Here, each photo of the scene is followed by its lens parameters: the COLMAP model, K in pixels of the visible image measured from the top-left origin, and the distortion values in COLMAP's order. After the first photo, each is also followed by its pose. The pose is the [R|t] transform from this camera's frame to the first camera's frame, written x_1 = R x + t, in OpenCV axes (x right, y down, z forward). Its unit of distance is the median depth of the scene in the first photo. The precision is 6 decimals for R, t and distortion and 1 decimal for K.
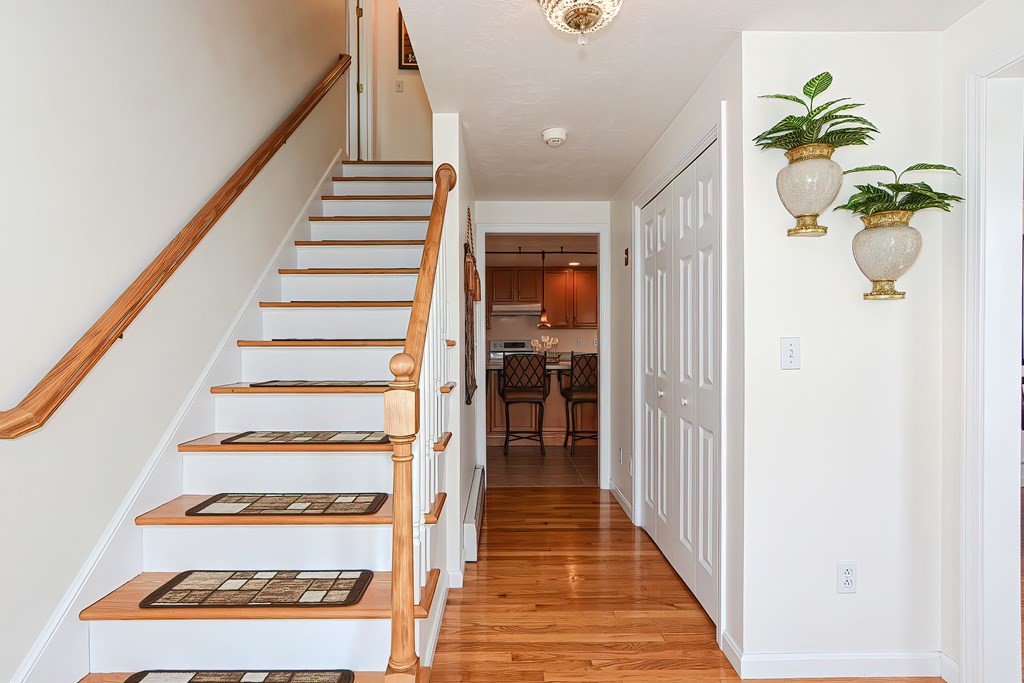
lens RADIAL K [[500.6, 0, 508.9], [0, 500.6, 340.4], [0, 0, 1]] dist [-0.003903, 0.005607]
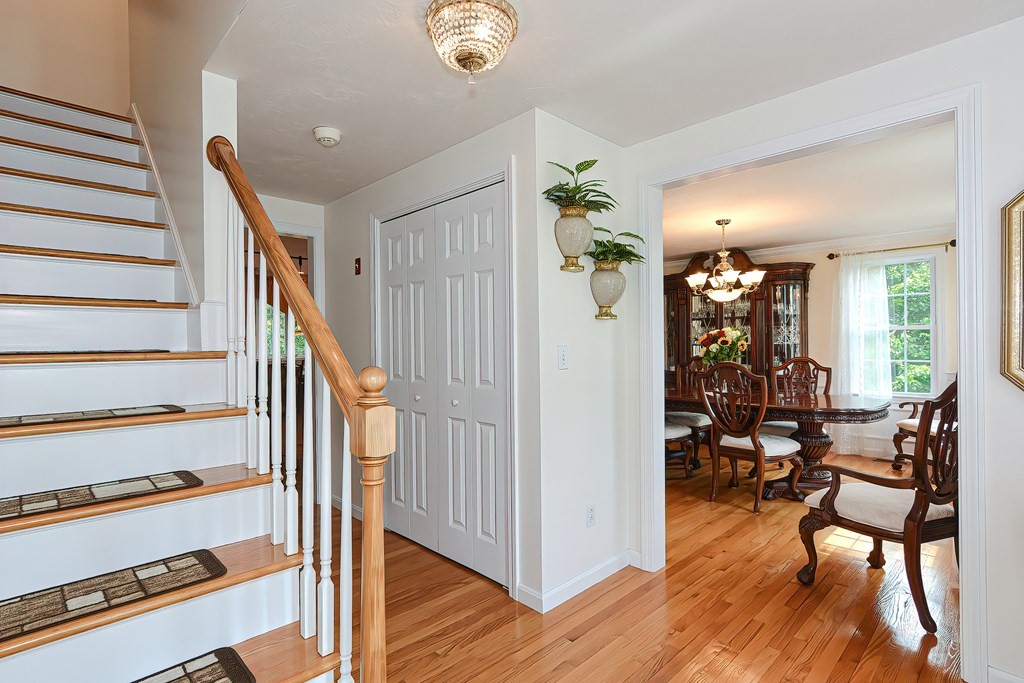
lens RADIAL K [[500.6, 0, 507.9], [0, 500.6, 339.8], [0, 0, 1]] dist [-0.003903, 0.005607]
pose [[0.734603, 0.001118, 0.678496, -0.459074], [0.009823, 0.999876, -0.012283, -0.006059], [-0.678426, 0.015688, 0.734501, 0.112432]]
